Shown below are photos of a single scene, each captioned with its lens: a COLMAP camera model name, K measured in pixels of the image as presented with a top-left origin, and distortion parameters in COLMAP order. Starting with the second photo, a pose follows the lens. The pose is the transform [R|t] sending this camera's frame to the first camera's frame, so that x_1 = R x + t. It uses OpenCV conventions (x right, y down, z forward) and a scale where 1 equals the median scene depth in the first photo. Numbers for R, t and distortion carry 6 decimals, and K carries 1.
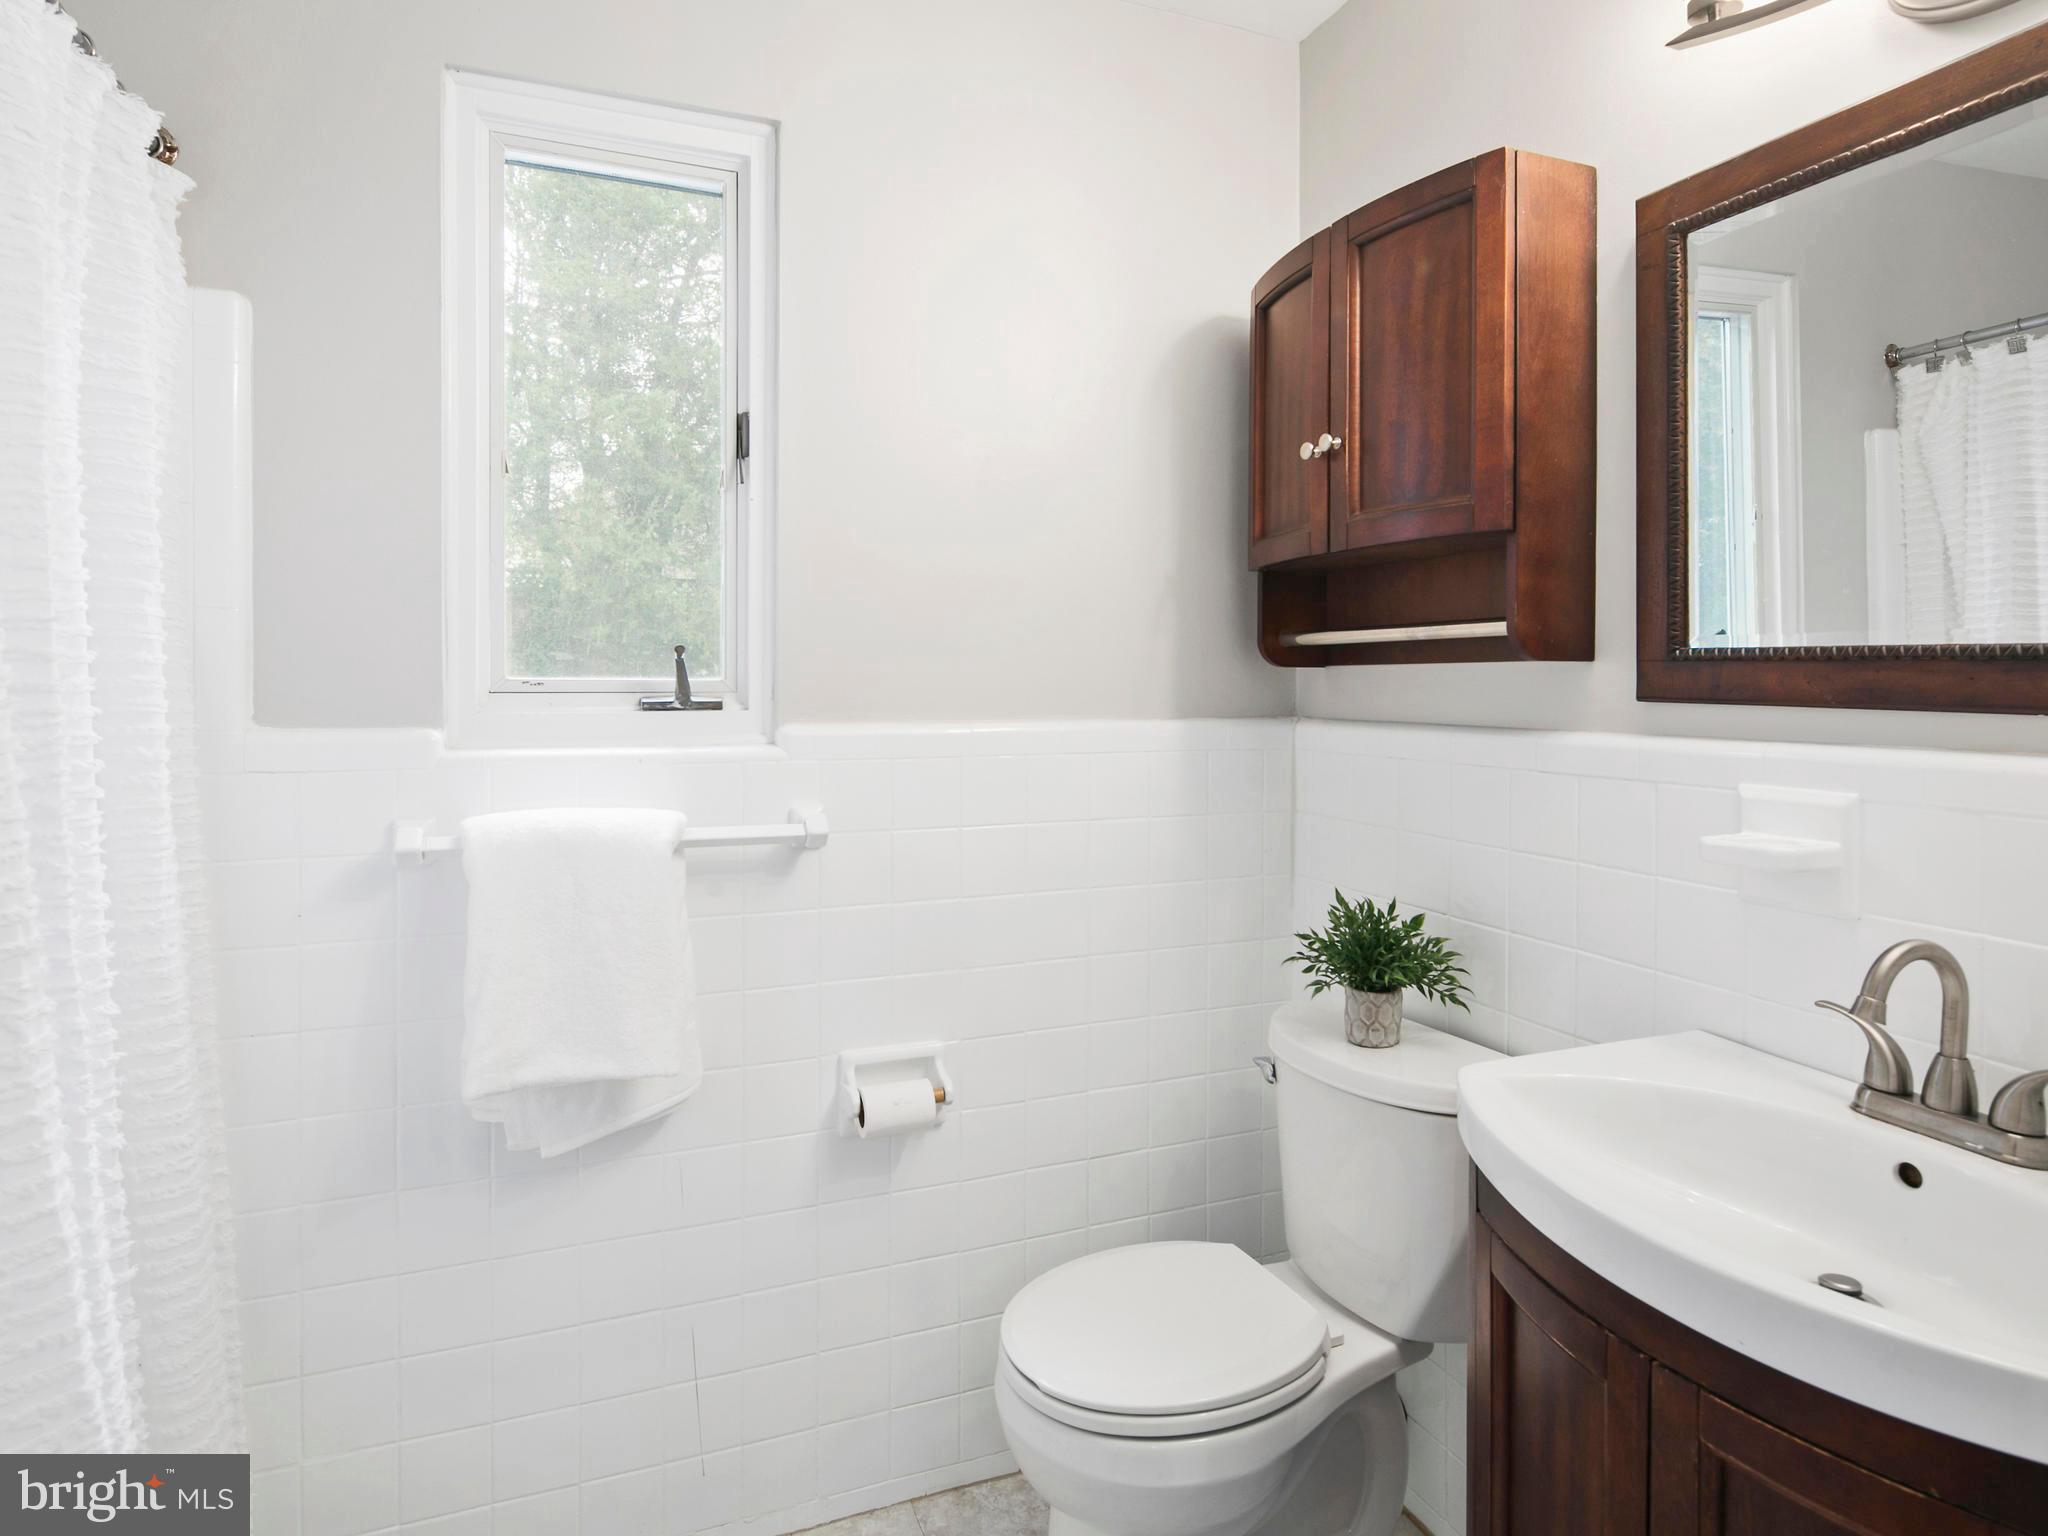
lens RADIAL K [[1157.4, 0, 999.2], [0, 1157.4, 703.9], [0, 0, 1]] dist [0.003067, -0.001681]
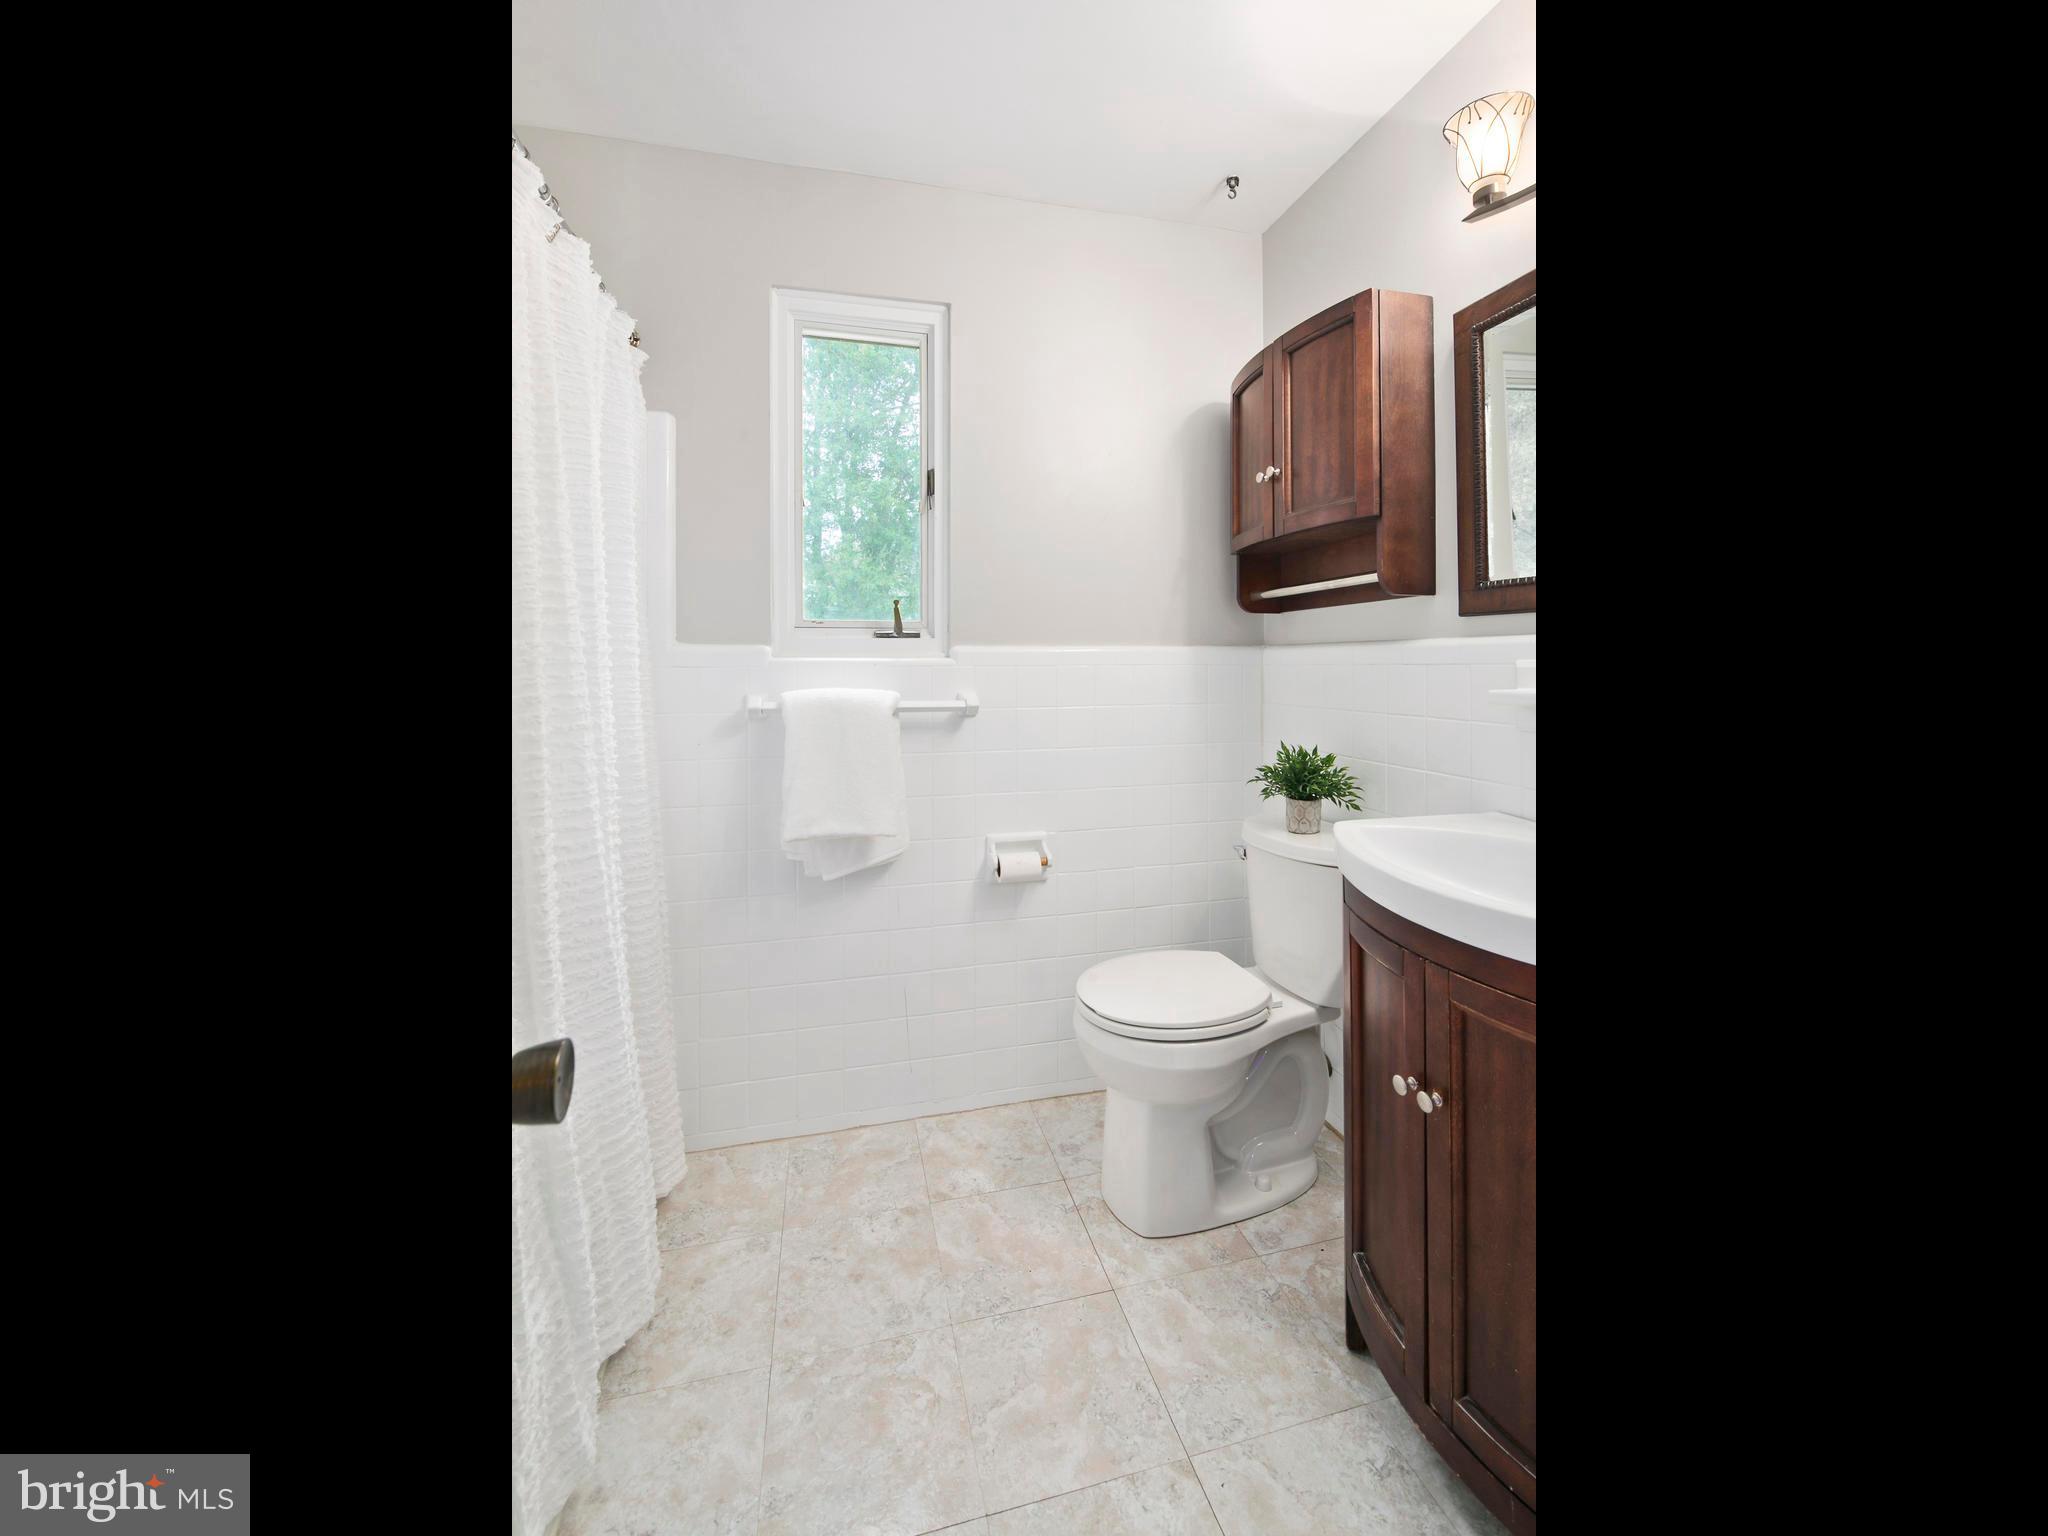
lens RADIAL K [[783.6, 0, 1010.0], [0, 783.6, 690.1], [0, 0, 1]] dist [0.000514, -0.000116]
pose [[0.991344, -0.004837, -0.131204, 0.055014], [0.004002, 0.999970, -0.006628, 0.095860], [0.131232, 0.006045, 0.991333, -0.171214]]
